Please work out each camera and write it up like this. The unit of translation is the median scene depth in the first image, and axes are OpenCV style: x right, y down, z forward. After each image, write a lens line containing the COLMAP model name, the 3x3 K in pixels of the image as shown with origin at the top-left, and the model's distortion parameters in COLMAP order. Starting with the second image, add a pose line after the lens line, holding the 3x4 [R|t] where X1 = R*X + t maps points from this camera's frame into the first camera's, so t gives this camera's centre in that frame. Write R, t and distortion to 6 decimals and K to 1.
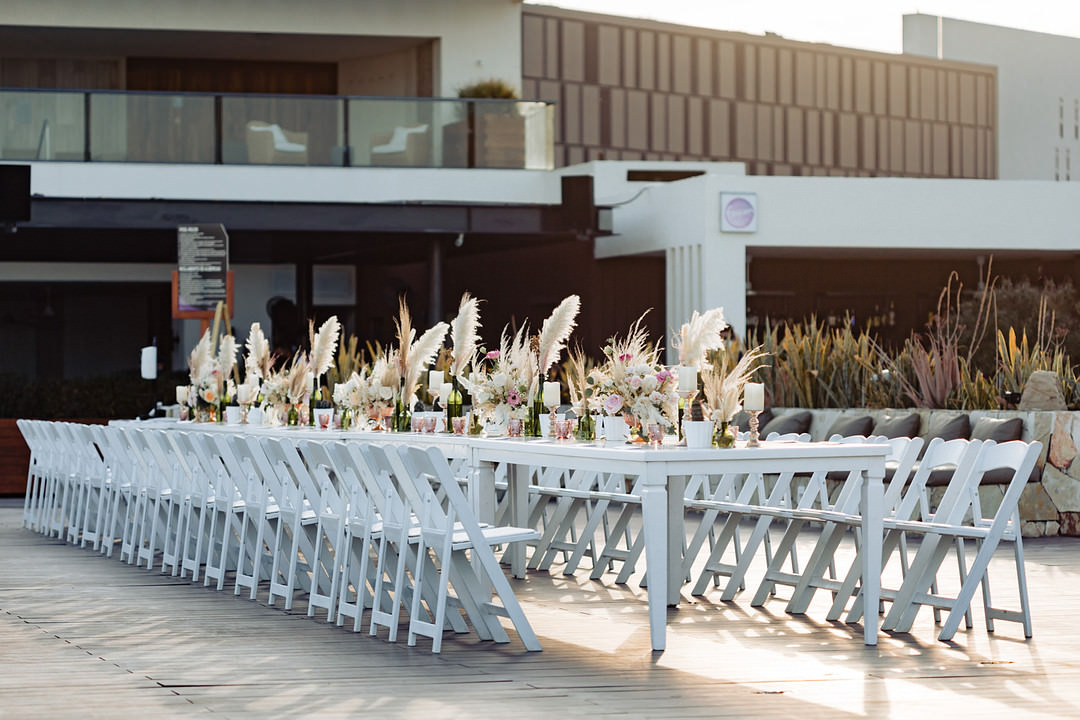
lens RADIAL K [[3082.2, 0, 539.9], [0, 3082.2, 360.4], [0, 0, 1]] dist [0.063327, 0.000000]
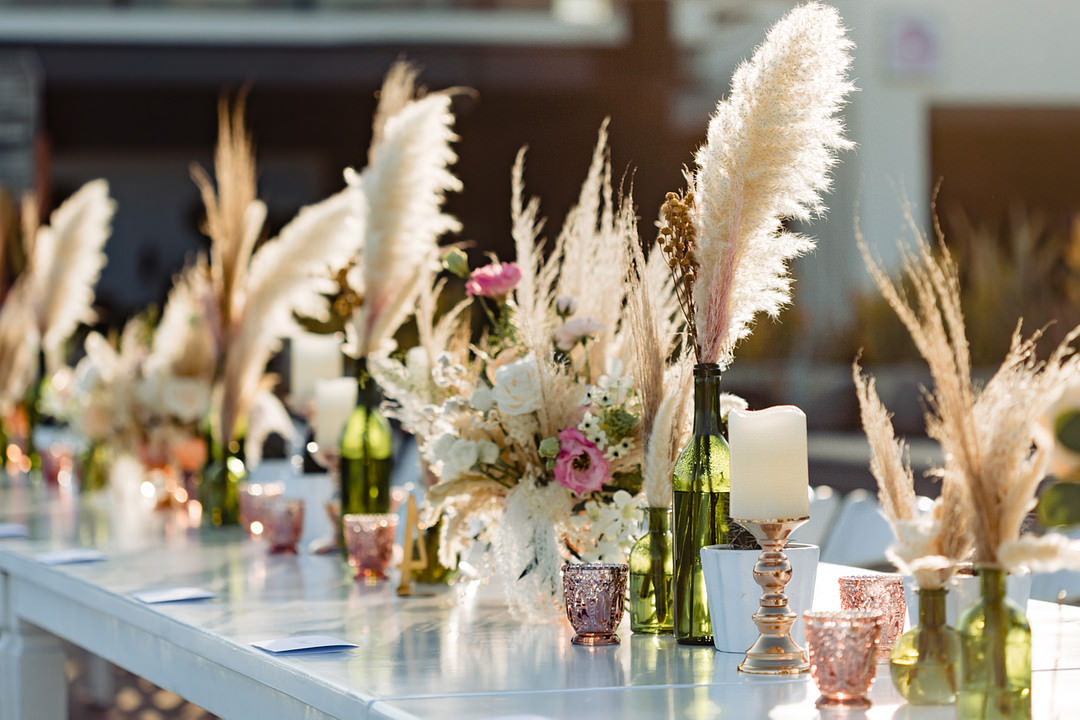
lens RADIAL K [[3082.2, 0, 540.0], [0, 3082.2, 359.9], [0, 0, 1]] dist [0.063327, 0.000000]
pose [[0.999961, -0.002027, -0.008639, -0.009254], [0.002198, 0.999799, 0.019918, -0.000254], [0.008597, -0.019936, 0.999764, 0.736530]]
